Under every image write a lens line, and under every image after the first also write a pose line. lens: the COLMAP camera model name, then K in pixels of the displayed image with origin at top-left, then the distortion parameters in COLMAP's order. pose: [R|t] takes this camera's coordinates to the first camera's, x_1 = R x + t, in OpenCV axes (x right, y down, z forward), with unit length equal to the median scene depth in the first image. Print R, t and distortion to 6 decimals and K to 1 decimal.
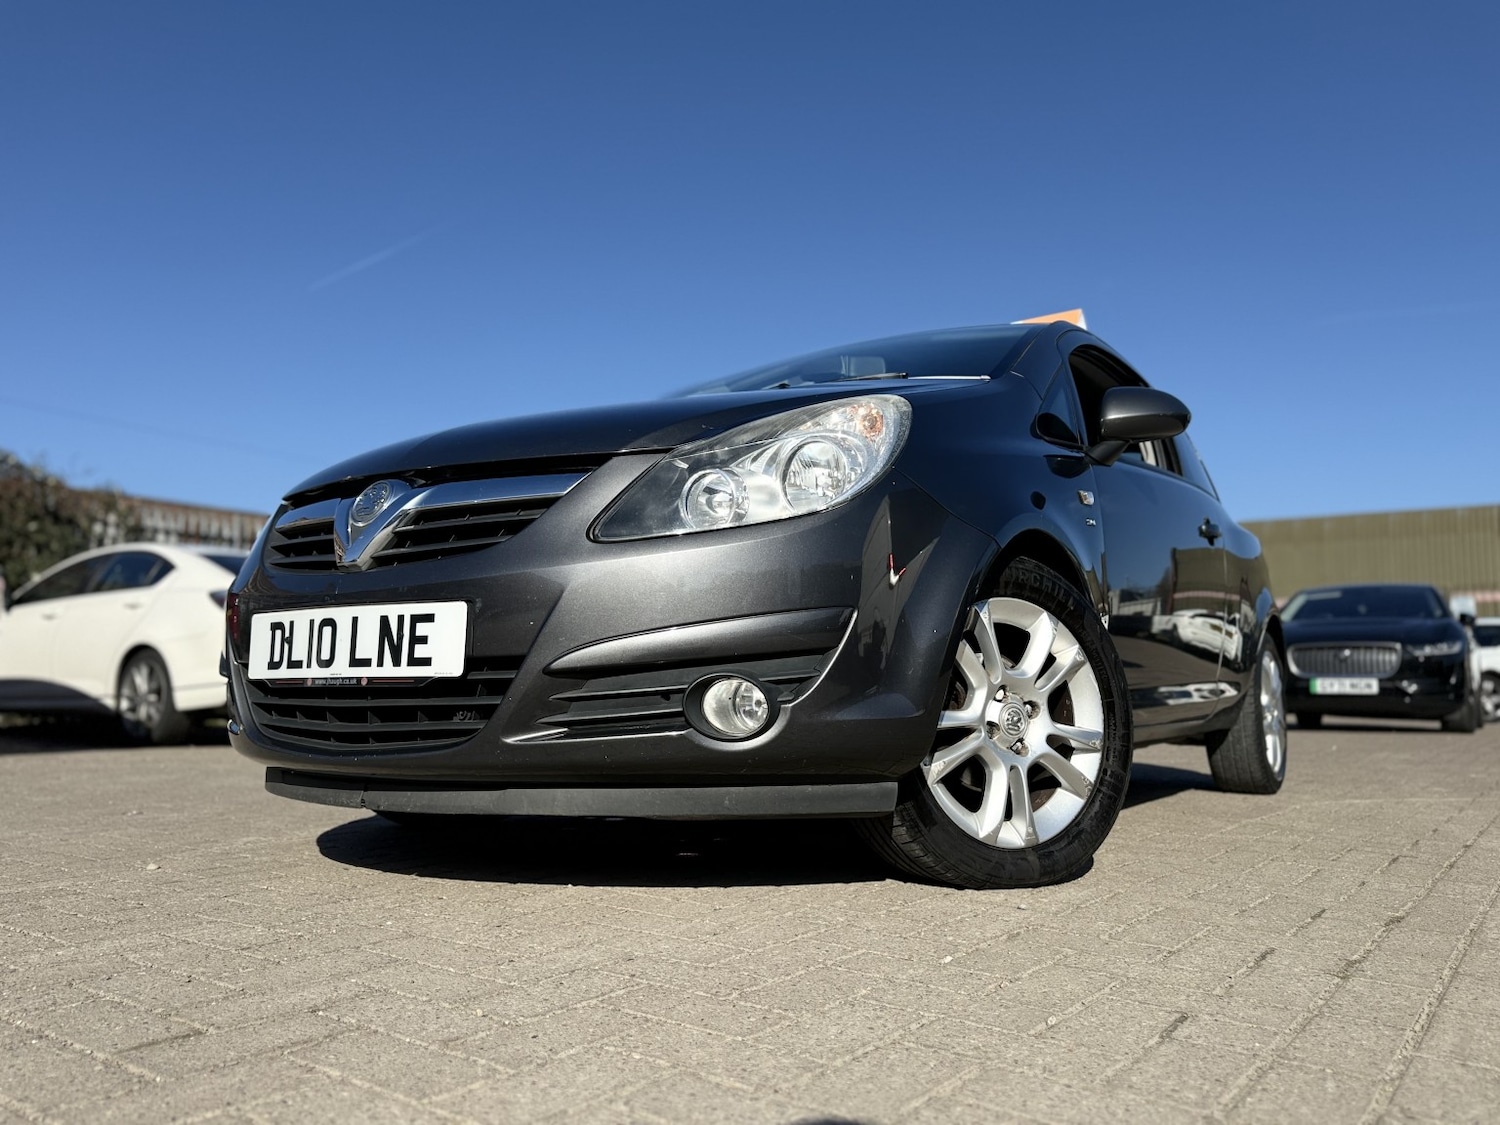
lens RADIAL K [[1138.3, 0, 751.3], [0, 1138.3, 576.4], [0, 0, 1]] dist [0.060074, -0.079381]
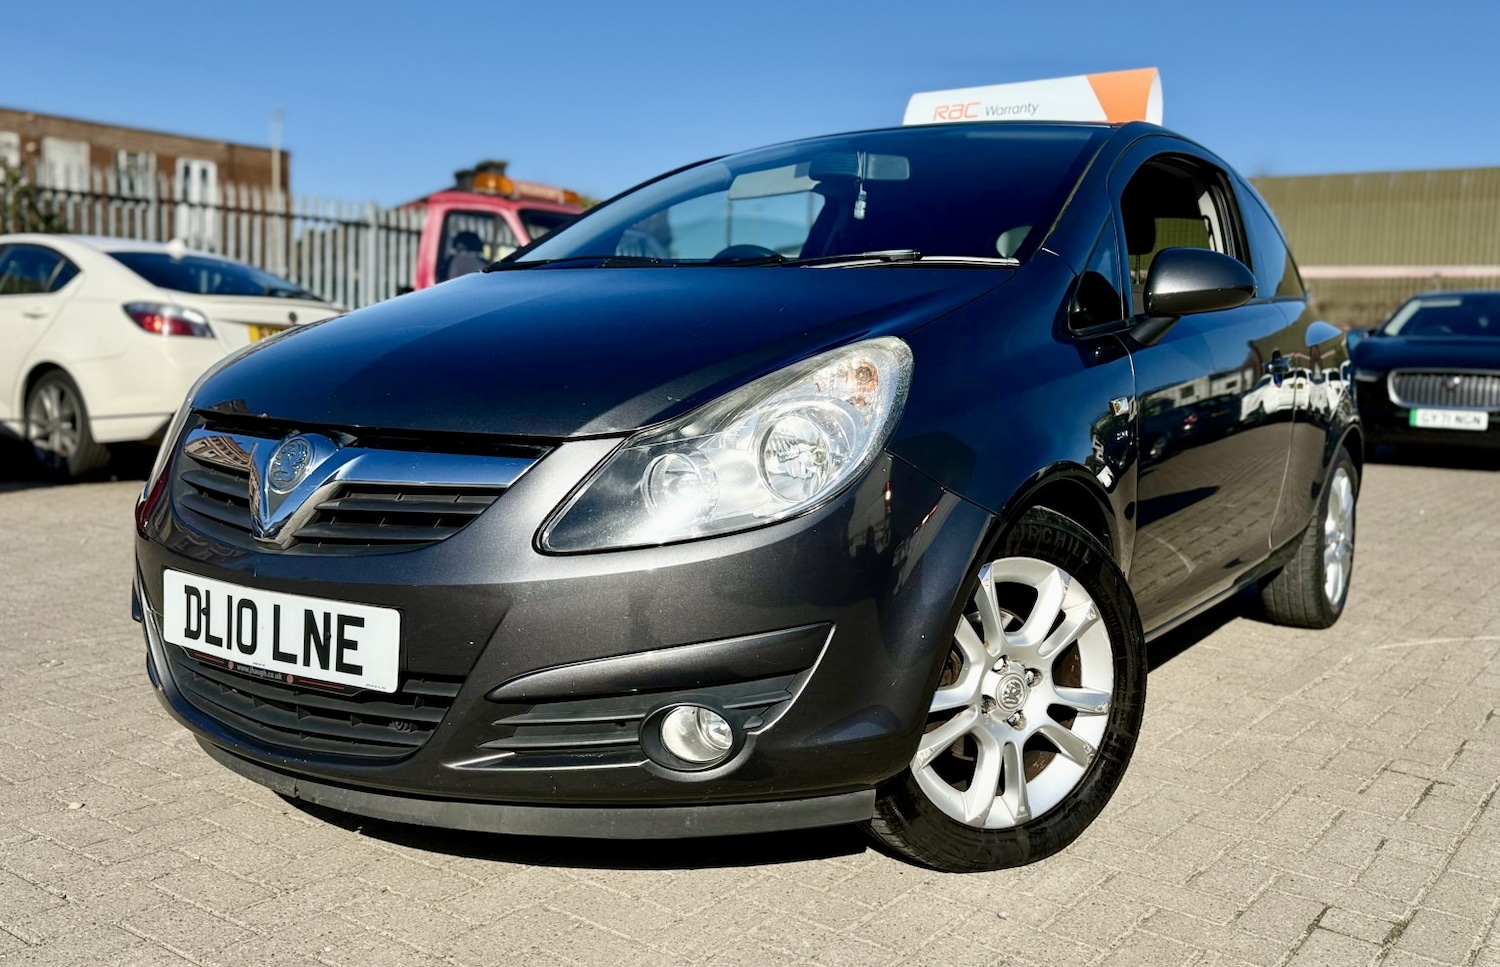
lens RADIAL K [[1337.0, 0, 781.3], [0, 1337.0, 483.9], [0, 0, 1]] dist [0.048008, -0.059474]
pose [[0.999712, 0.022577, 0.008134, 0.033996], [-0.023739, 0.980022, 0.197468, -0.246933], [-0.003513, -0.197605, 0.980275, -0.012640]]
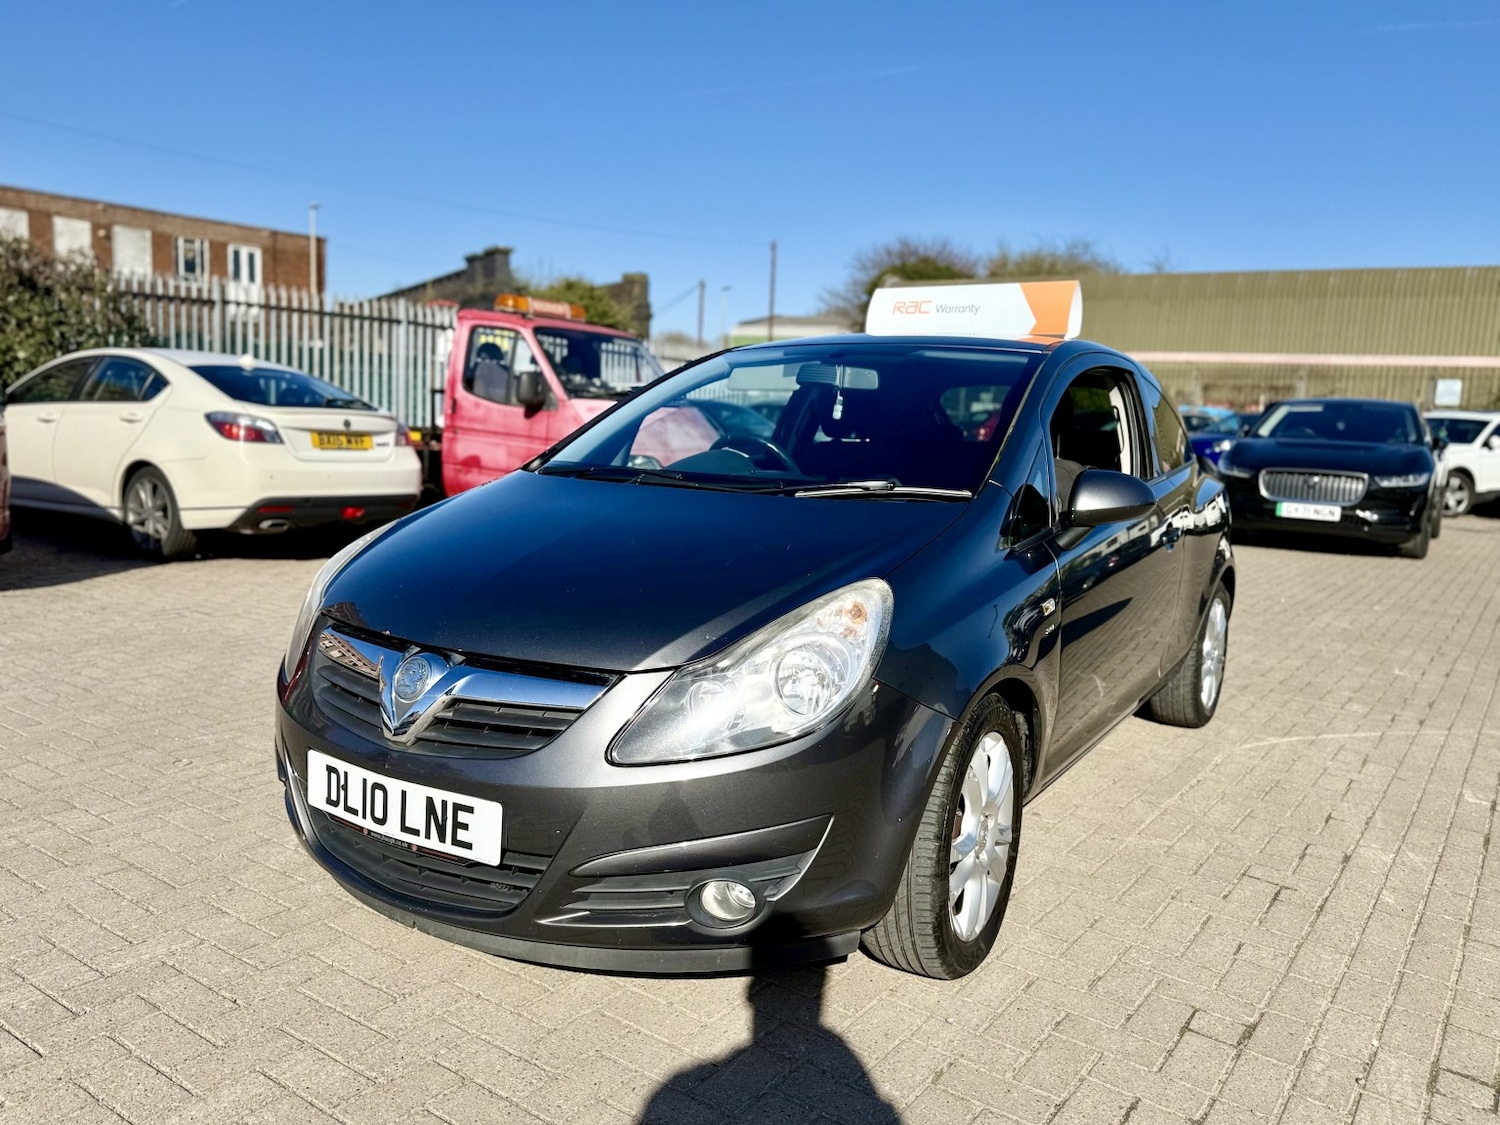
lens RADIAL K [[1138.3, 0, 751.3], [0, 1138.3, 576.4], [0, 0, 1]] dist [0.060074, -0.079381]
pose [[0.999043, 0.039253, 0.019281, -0.019823], [-0.042771, 0.968943, 0.243556, -0.429510], [-0.009122, -0.244148, 0.969695, -0.077740]]
